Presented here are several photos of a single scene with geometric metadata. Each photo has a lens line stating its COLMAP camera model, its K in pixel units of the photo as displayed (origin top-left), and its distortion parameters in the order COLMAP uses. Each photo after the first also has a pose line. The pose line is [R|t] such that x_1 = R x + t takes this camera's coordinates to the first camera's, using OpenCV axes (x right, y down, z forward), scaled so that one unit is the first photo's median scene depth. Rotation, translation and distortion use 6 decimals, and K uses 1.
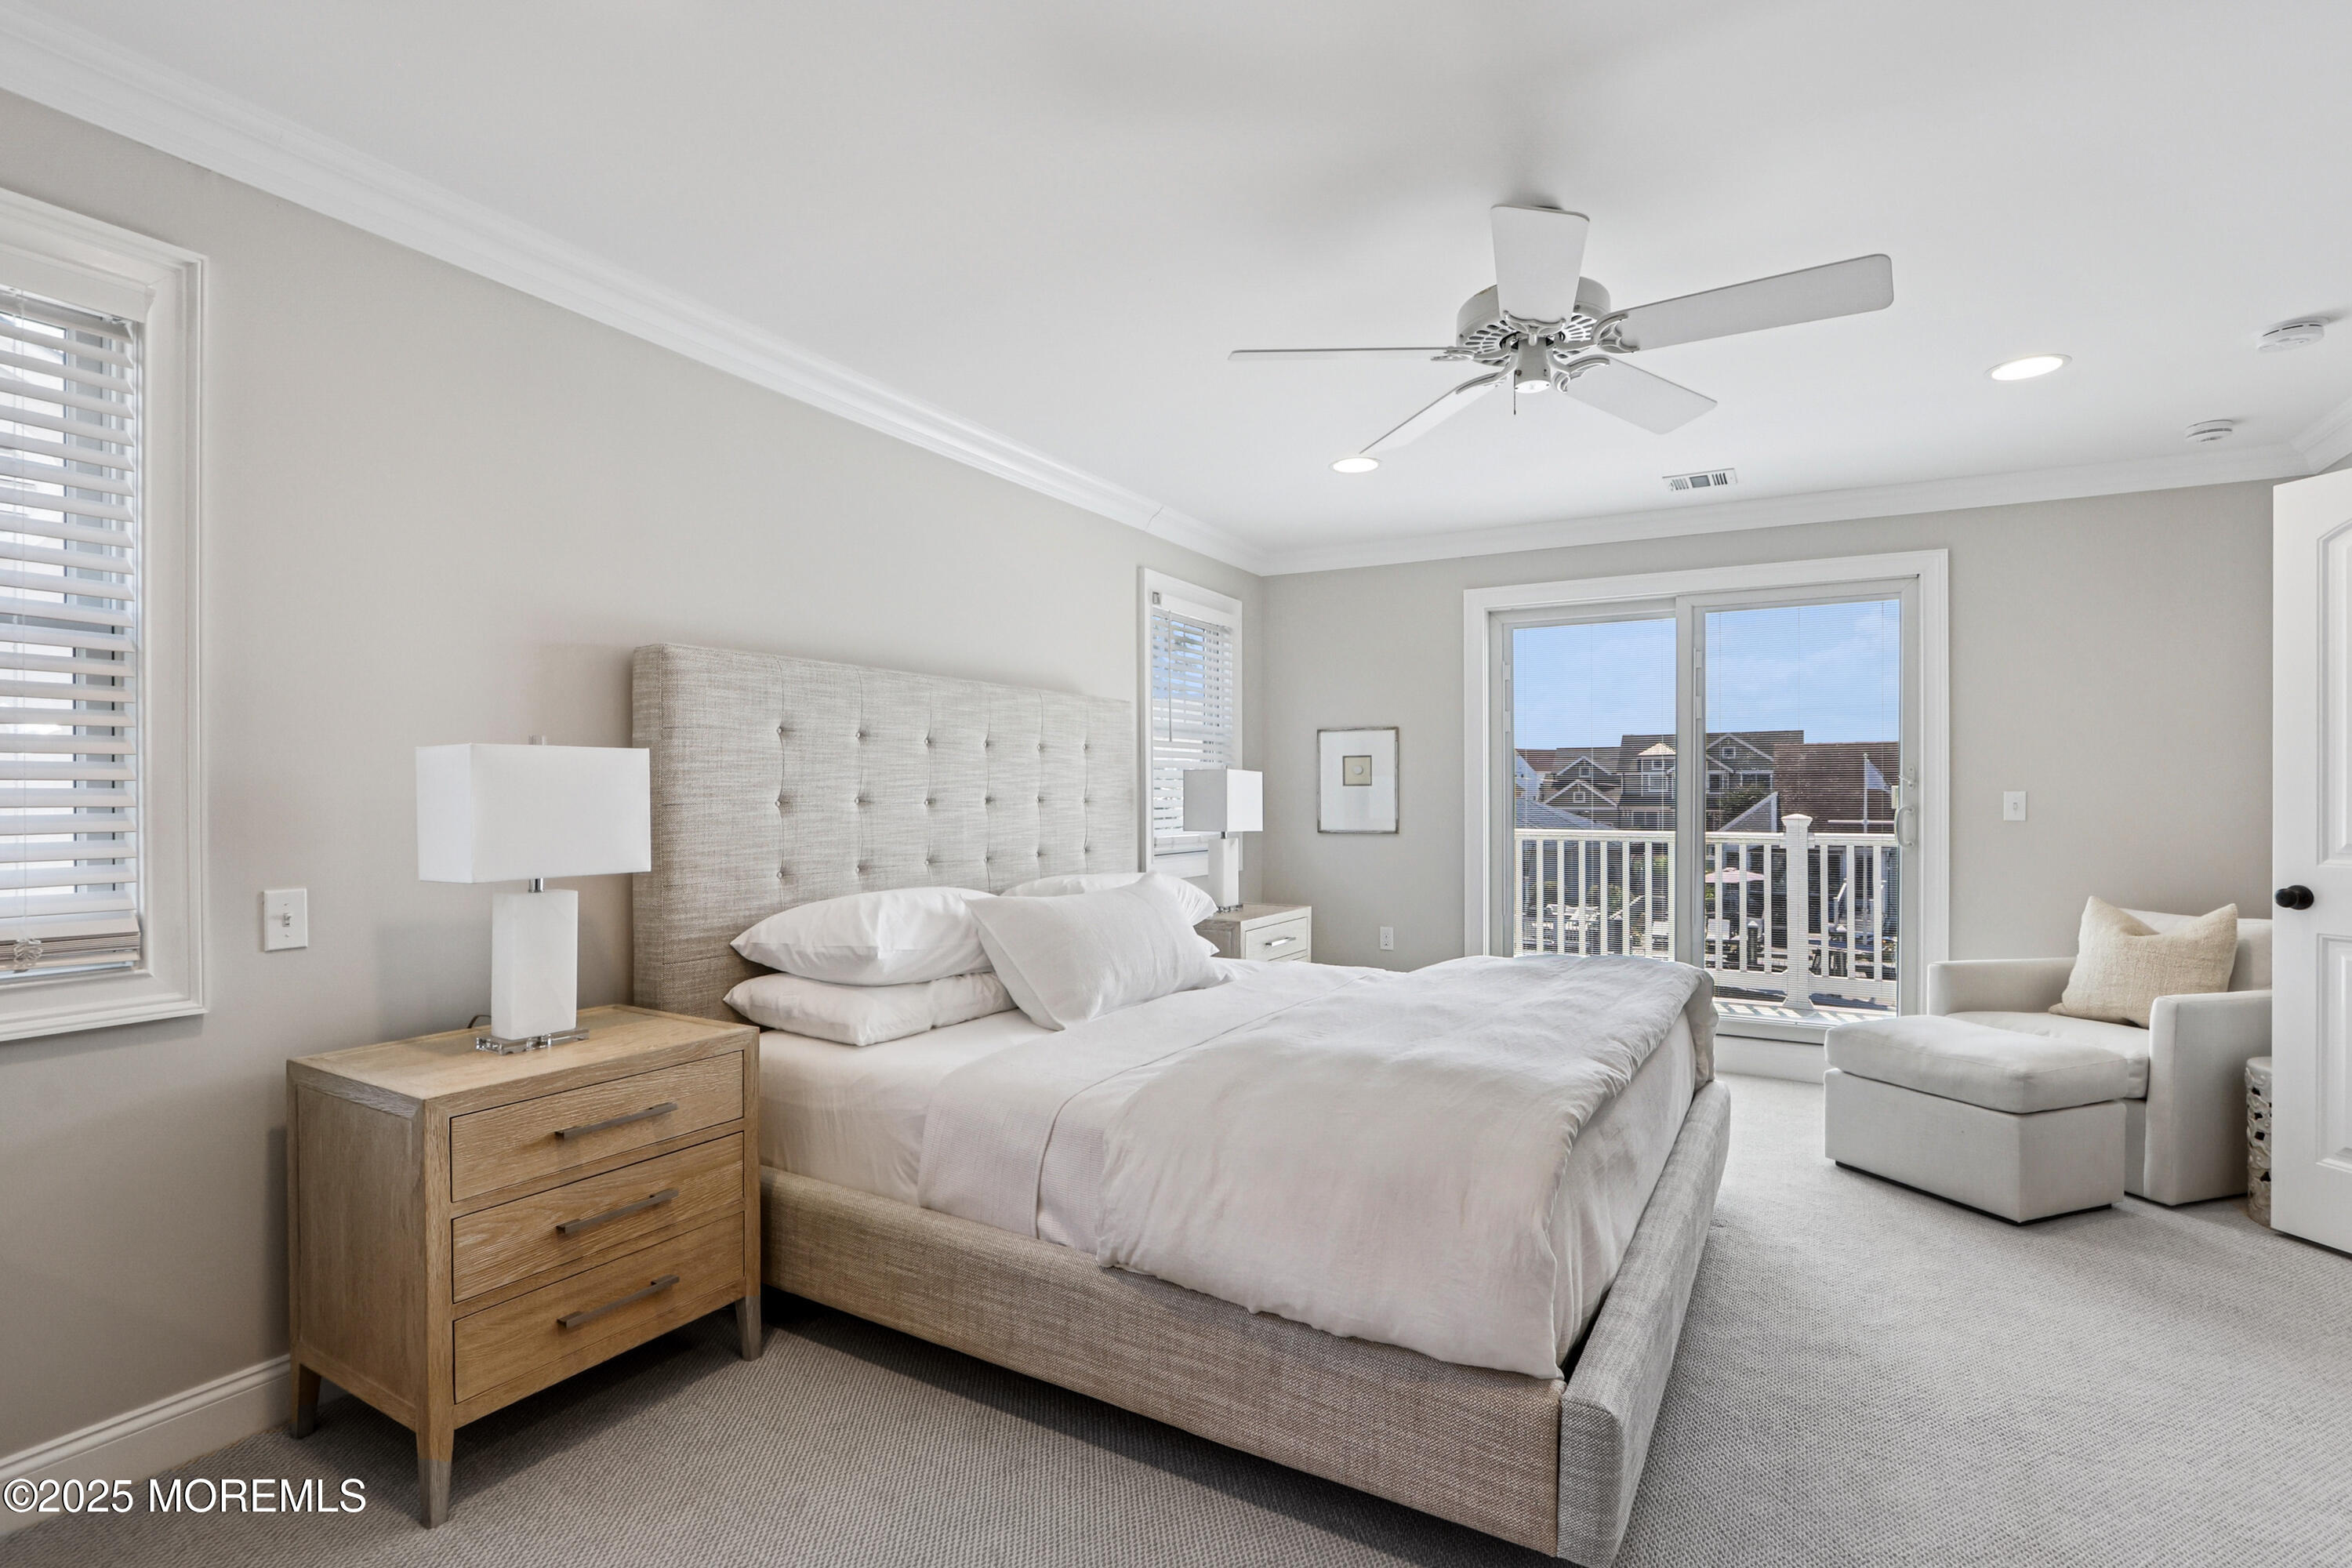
lens RADIAL K [[1102.4, 0, 1152.5], [0, 1102.4, 791.6], [0, 0, 1]] dist [-0.020637, 0.006036]
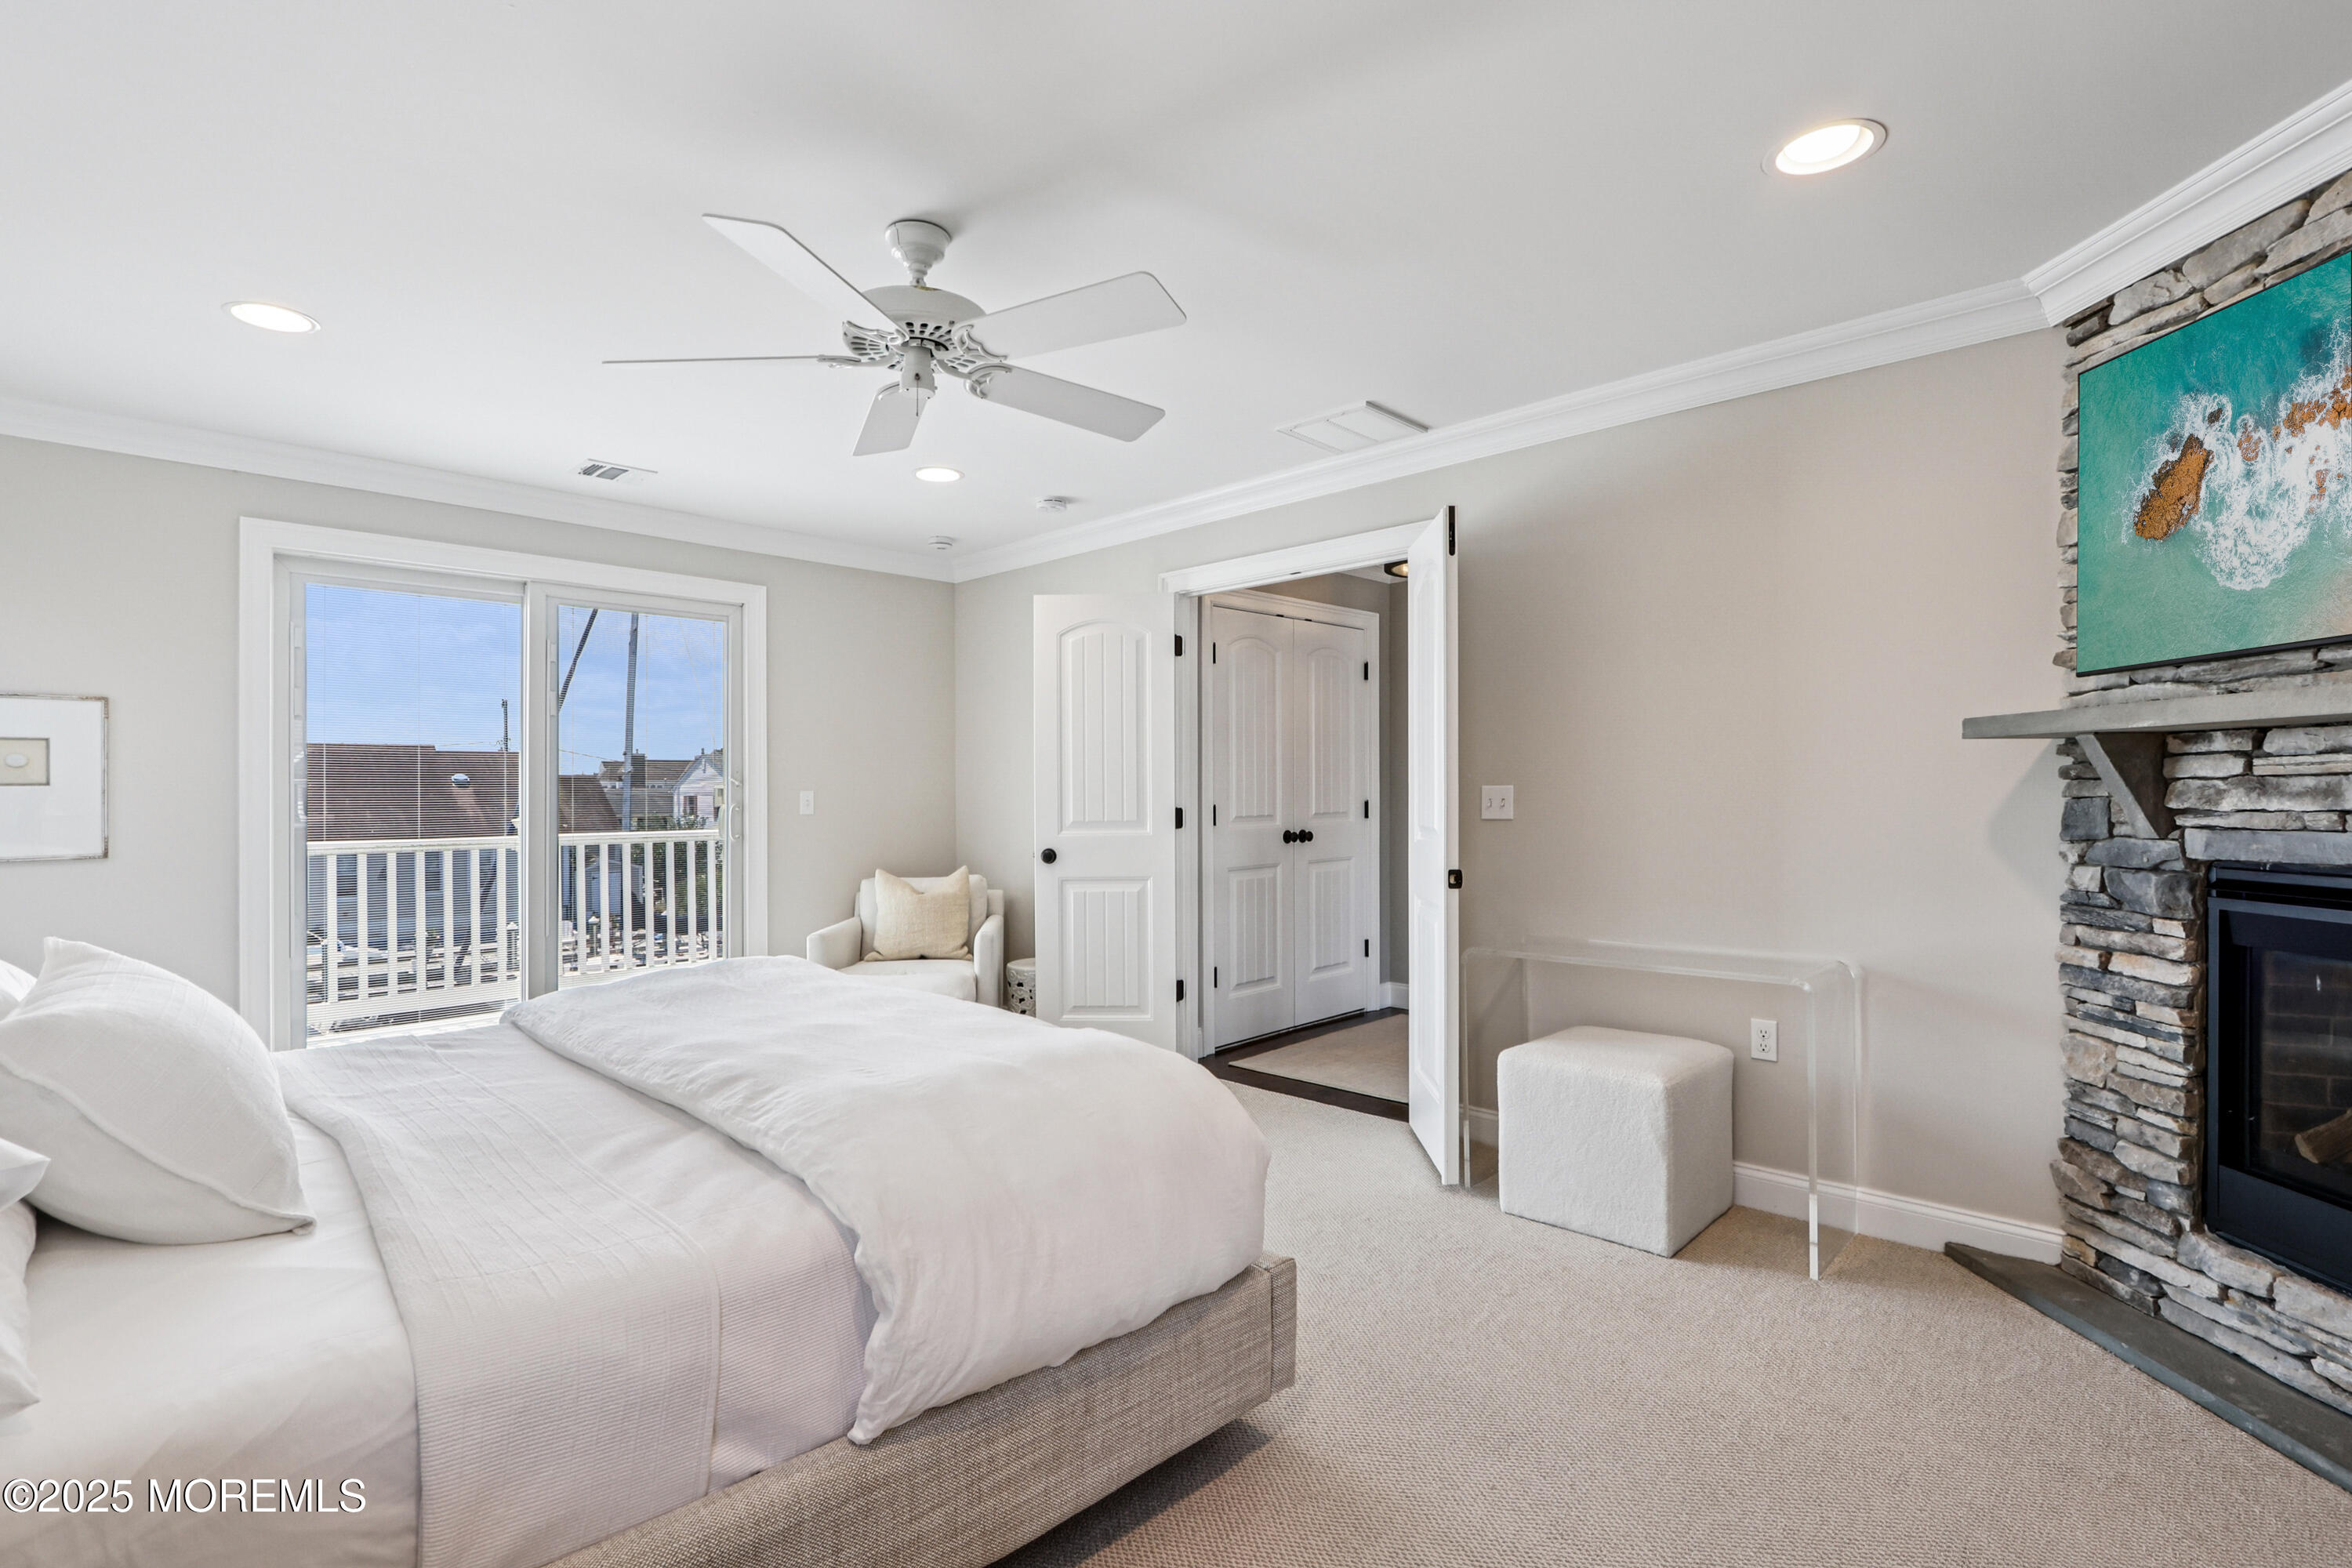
lens RADIAL K [[1102.4, 0, 1165.4], [0, 1102.4, 768.7], [0, 0, 1]] dist [-0.020637, 0.006036]
pose [[0.256252, 0.018667, 0.966430, -0.431835], [0.006731, 0.999755, -0.021095, 0.004892], [-0.966587, 0.011911, 0.256063, 0.387826]]
